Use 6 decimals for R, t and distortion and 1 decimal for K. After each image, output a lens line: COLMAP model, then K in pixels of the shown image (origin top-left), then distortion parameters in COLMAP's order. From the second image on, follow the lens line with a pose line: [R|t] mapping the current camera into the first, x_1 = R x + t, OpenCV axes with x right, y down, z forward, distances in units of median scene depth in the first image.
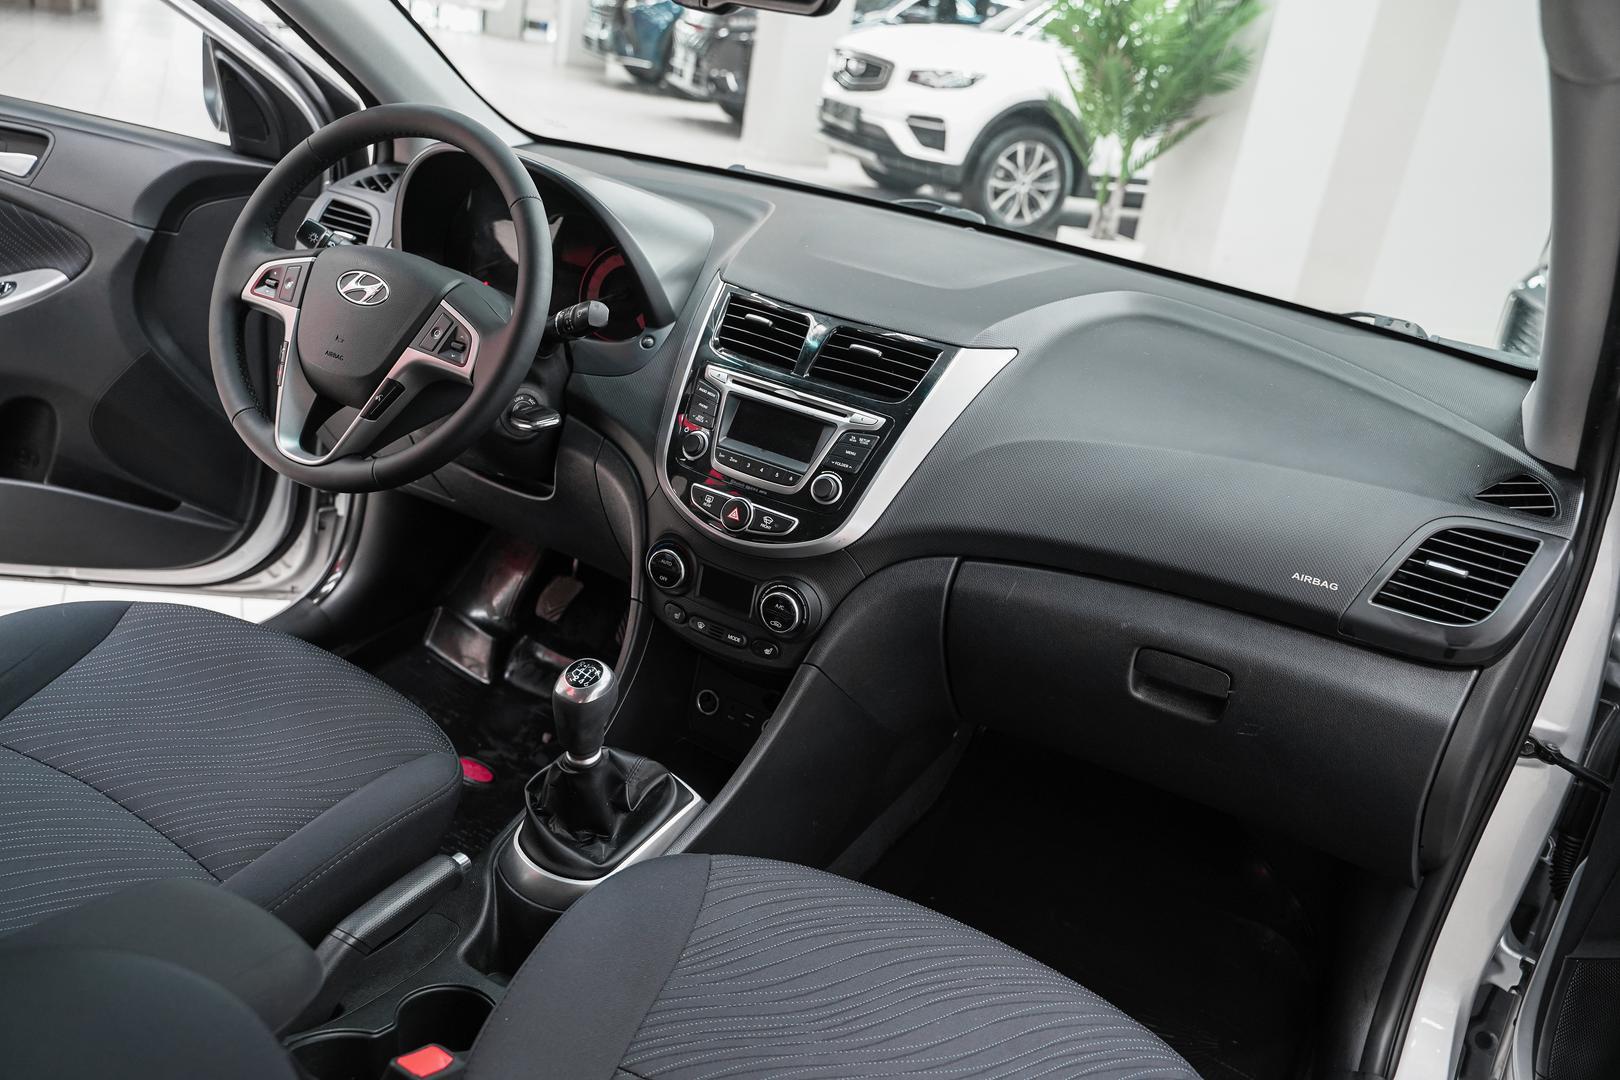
lens RADIAL K [[1279.8, 0, 800.9], [0, 1279.8, 537.2], [0, 0, 1]] dist [-0.008952, -0.000755]
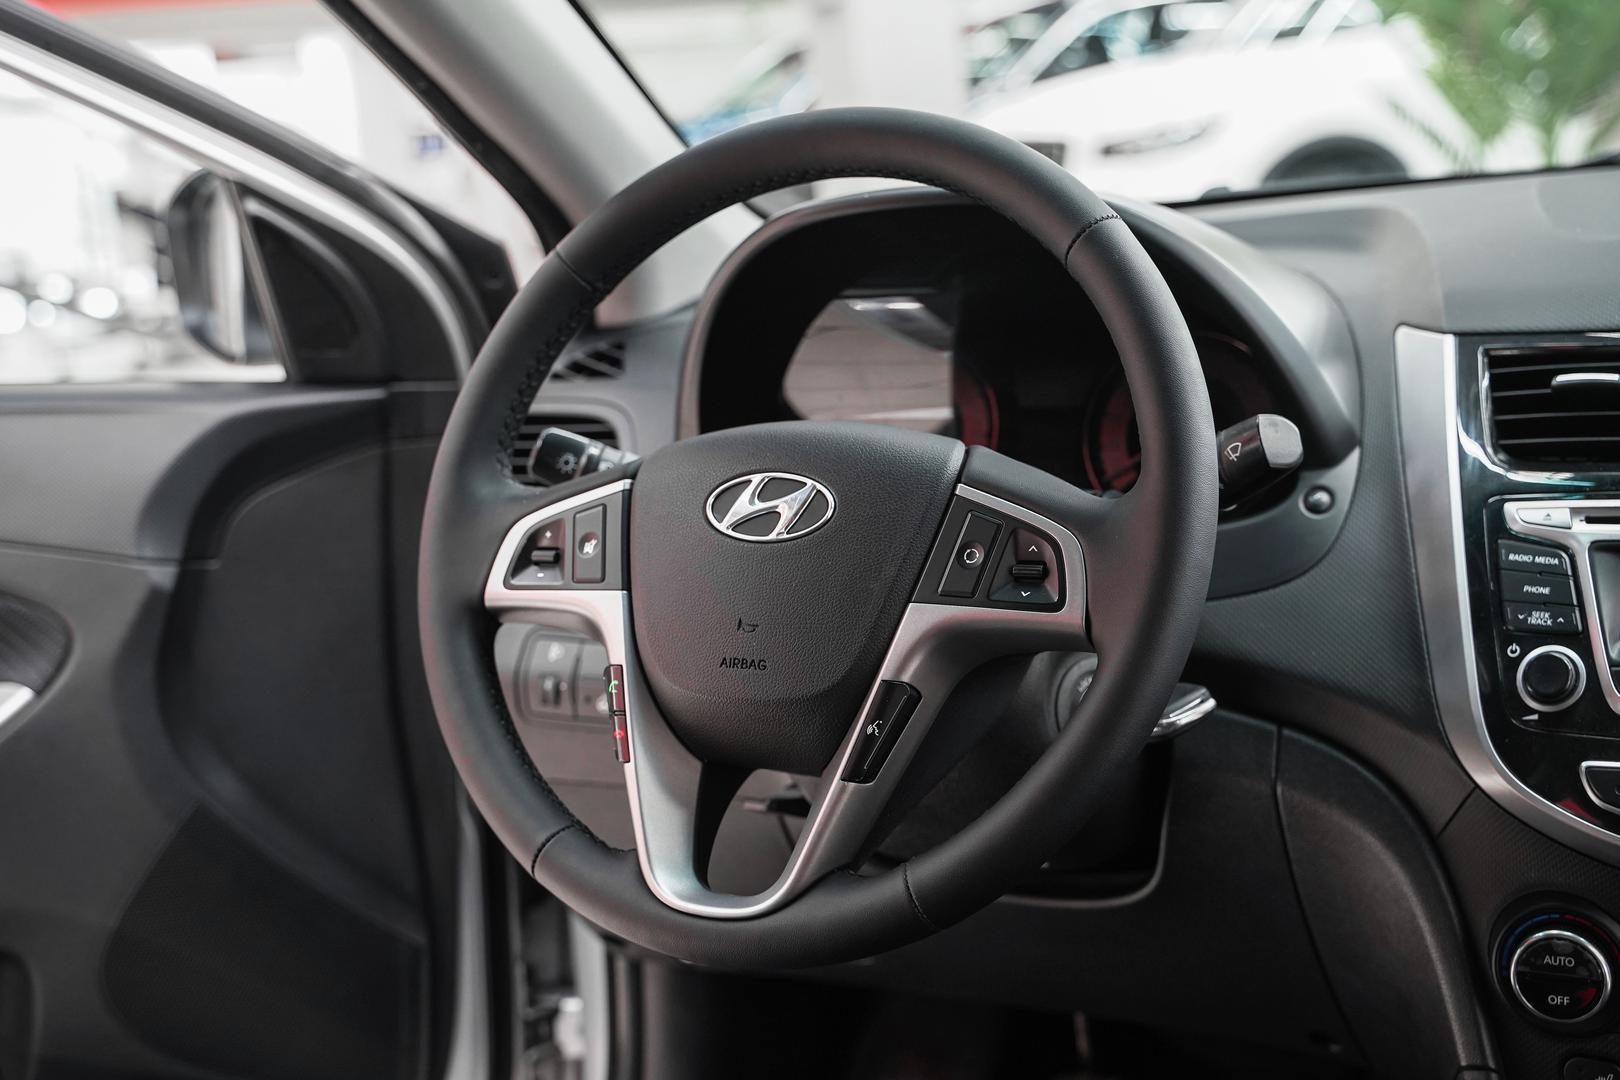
lens RADIAL K [[2149.4, 0, 787.3], [0, 2149.4, 519.6], [0, 0, 1]] dist [-0.003987, 0.017294]
pose [[0.969016, -0.240424, -0.056602, -0.279100], [0.222743, 0.949638, -0.220395, -0.019552], [0.106739, 0.200959, 0.973767, 0.242881]]
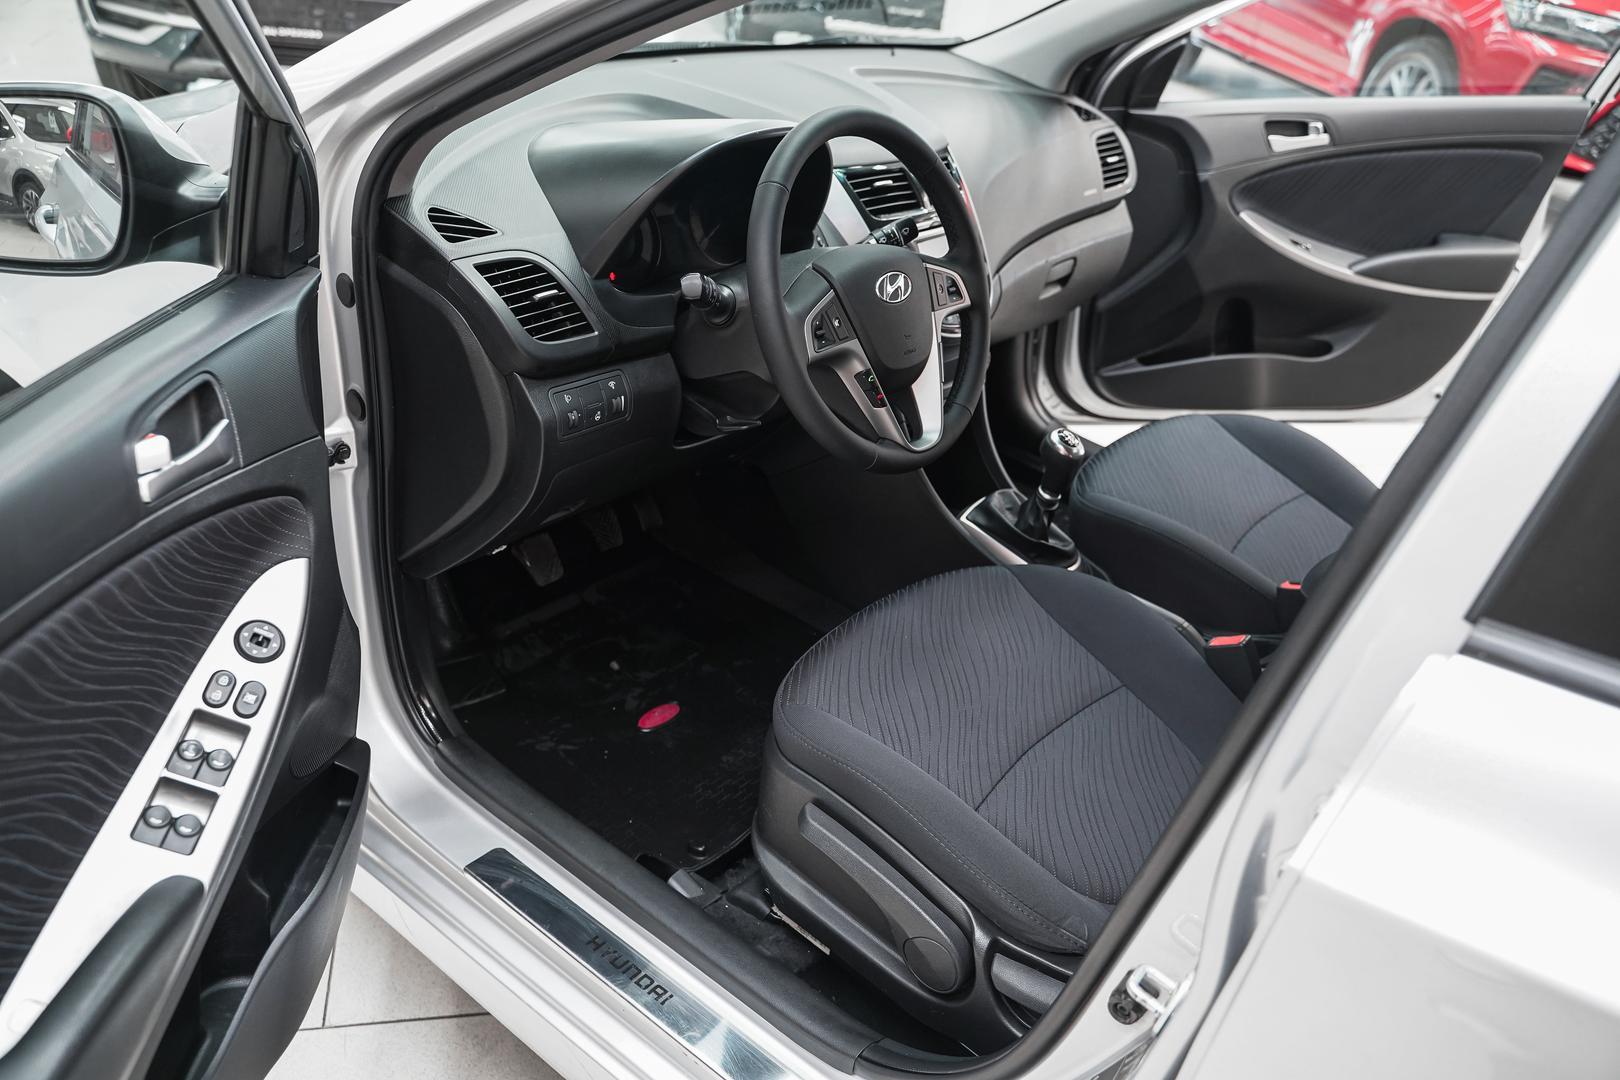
lens RADIAL K [[1279.8, 0, 800.9], [0, 1279.8, 537.2], [0, 0, 1]] dist [-0.008952, -0.000755]
pose [[0.216128, -0.594690, 0.774360, -1.282586], [0.310033, 0.793859, 0.523133, -0.597178], [-0.925834, 0.127014, 0.355948, 0.669456]]
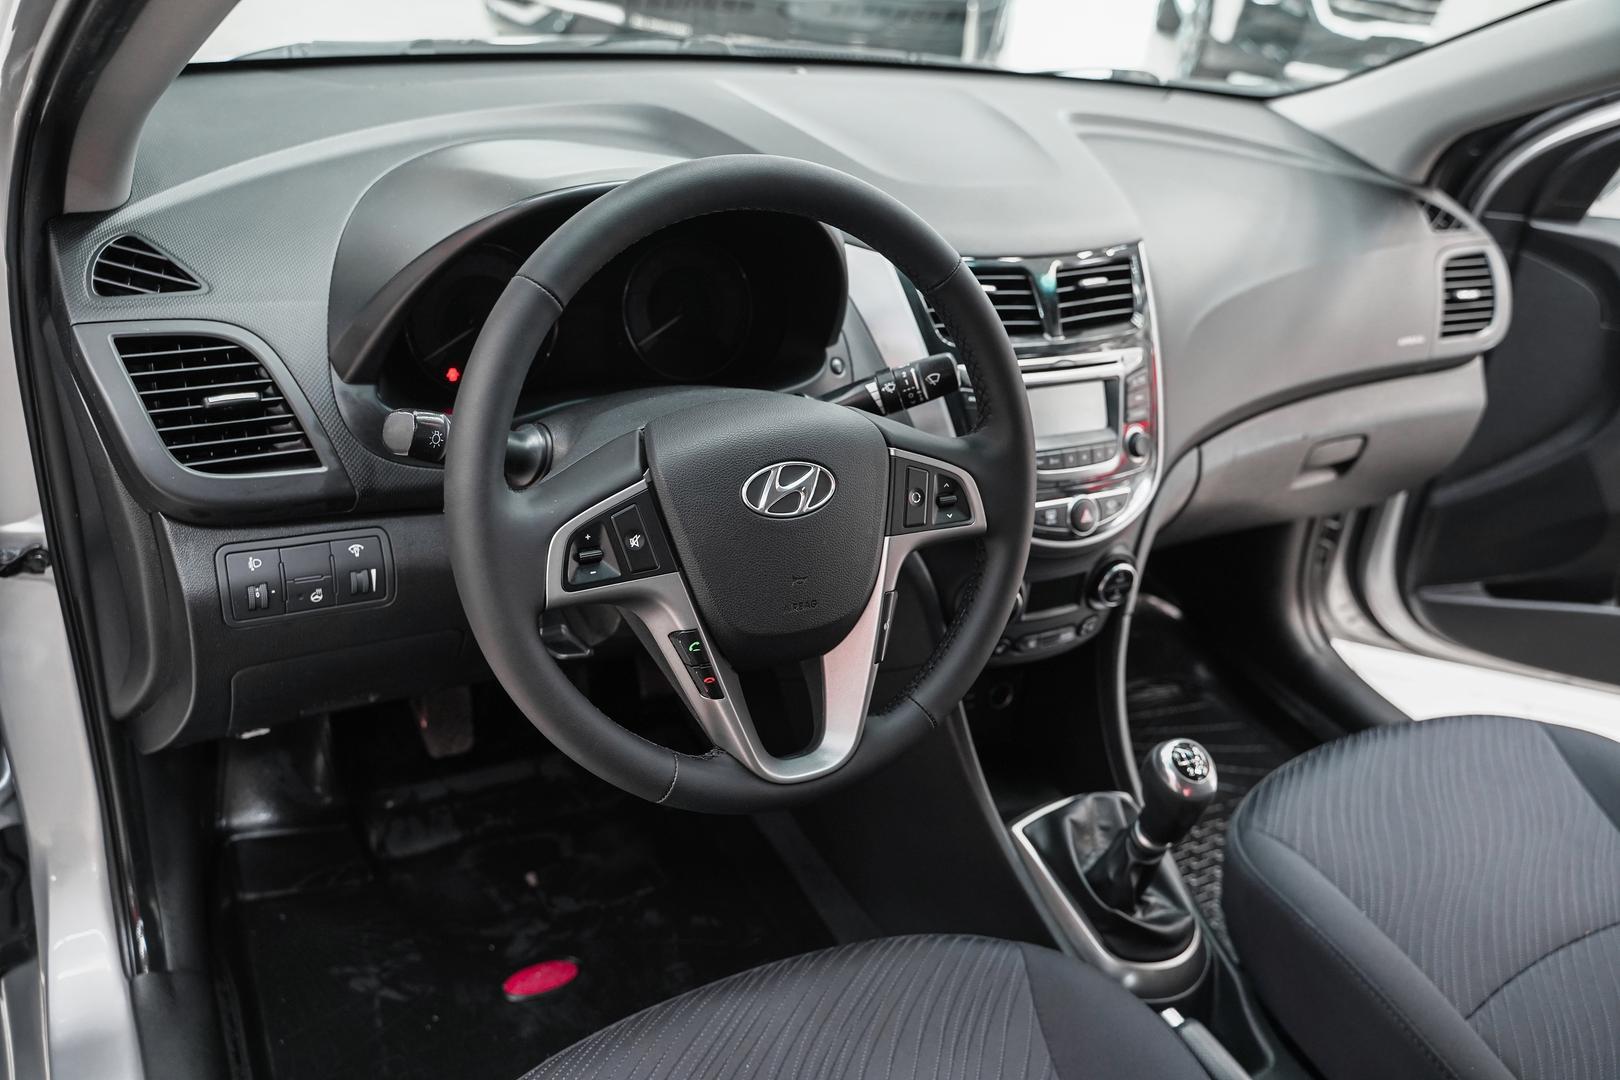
lens RADIAL K [[1279.8, 0, 800.9], [0, 1279.8, 537.2], [0, 0, 1]] dist [-0.008952, -0.000755]
pose [[0.564616, -0.494290, 0.660974, -0.717996], [0.278391, 0.867960, 0.411271, -0.403485], [-0.776986, -0.048201, 0.627670, 0.576453]]
